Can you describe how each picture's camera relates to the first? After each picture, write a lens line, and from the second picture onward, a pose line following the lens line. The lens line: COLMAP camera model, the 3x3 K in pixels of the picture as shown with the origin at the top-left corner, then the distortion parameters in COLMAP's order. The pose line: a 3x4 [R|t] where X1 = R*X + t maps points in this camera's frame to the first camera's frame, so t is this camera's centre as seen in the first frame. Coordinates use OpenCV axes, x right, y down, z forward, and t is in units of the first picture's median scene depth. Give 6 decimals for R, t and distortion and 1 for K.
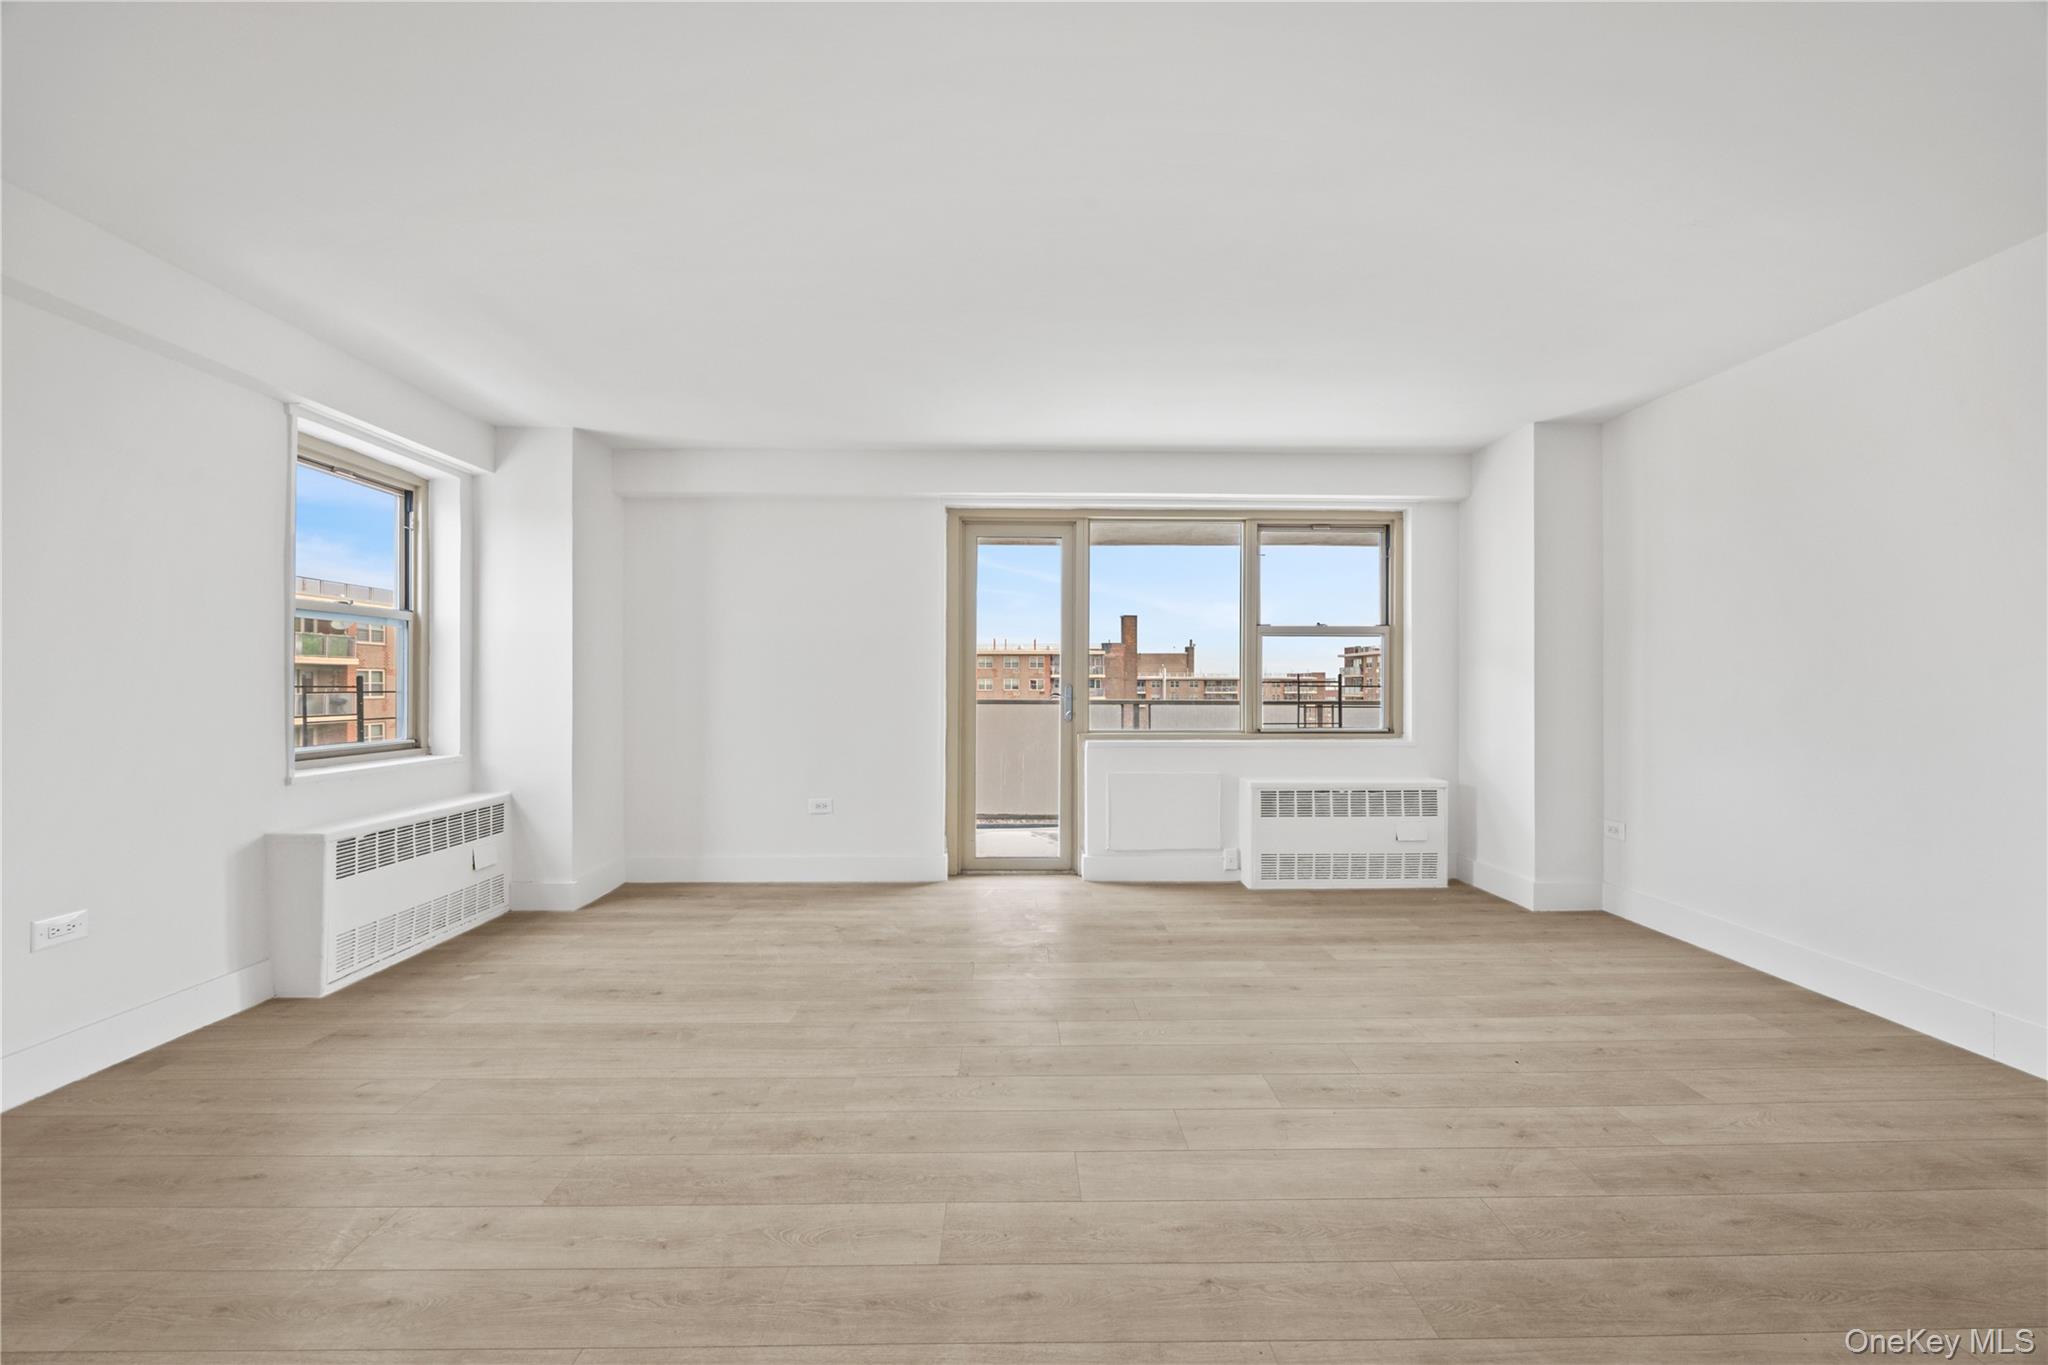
lens RADIAL K [[788.5, 0, 1021.3], [0, 788.5, 674.9], [0, 0, 1]] dist [-0.000913, -0.000272]
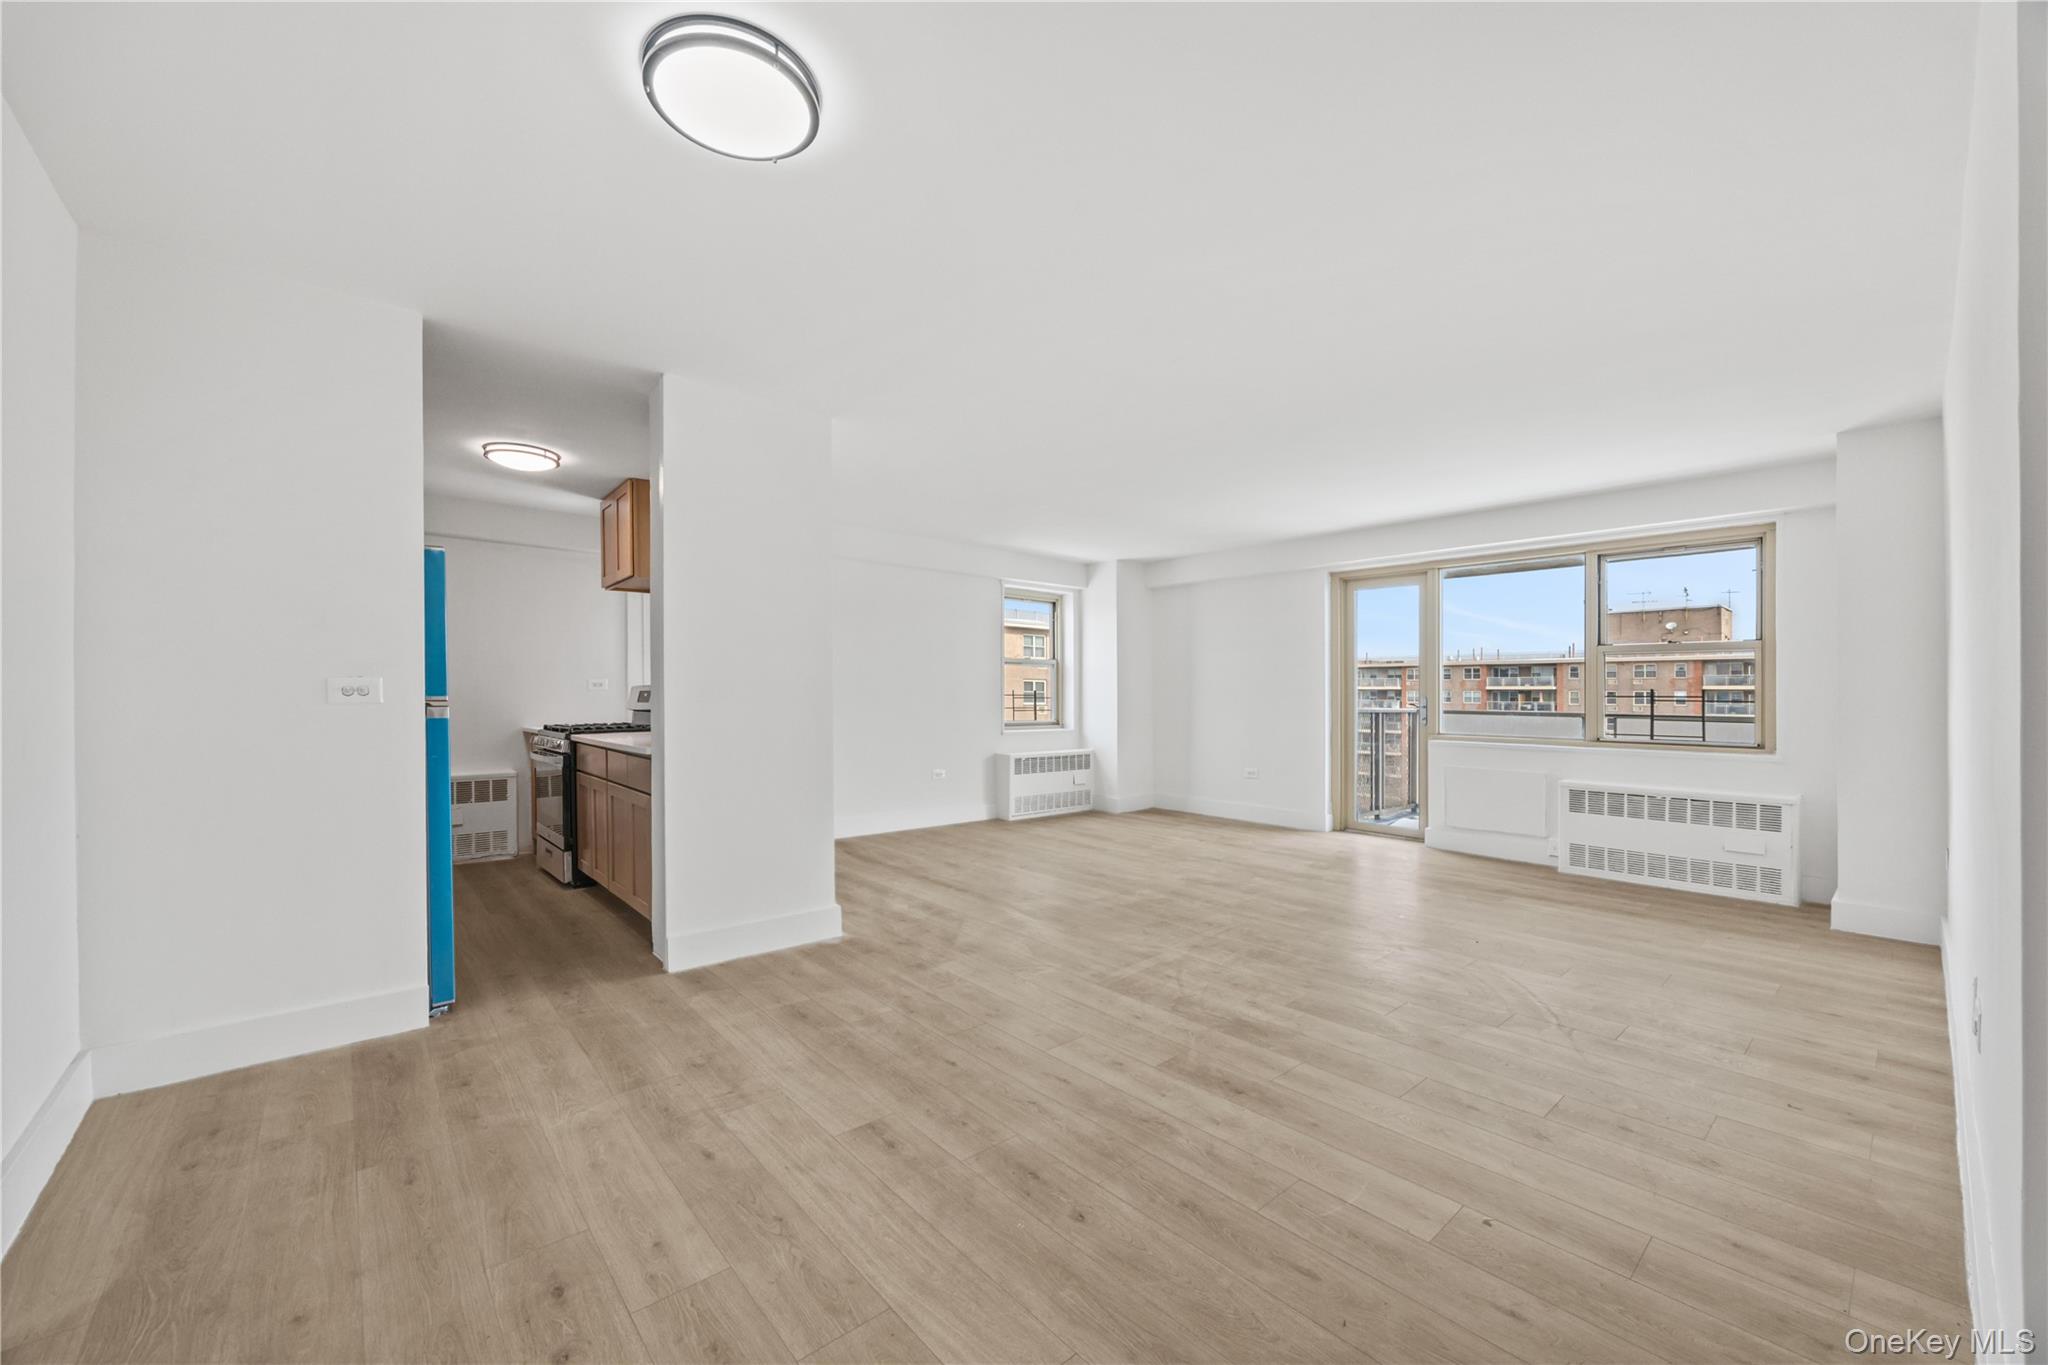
lens RADIAL K [[788.5, 0, 1021.3], [0, 788.5, 674.9], [0, 0, 1]] dist [-0.000913, -0.000272]
pose [[0.644385, -0.014050, -0.764572, 0.769049], [0.003814, 0.999878, -0.015159, -0.008245], [0.764691, 0.006853, 0.644360, -0.422842]]
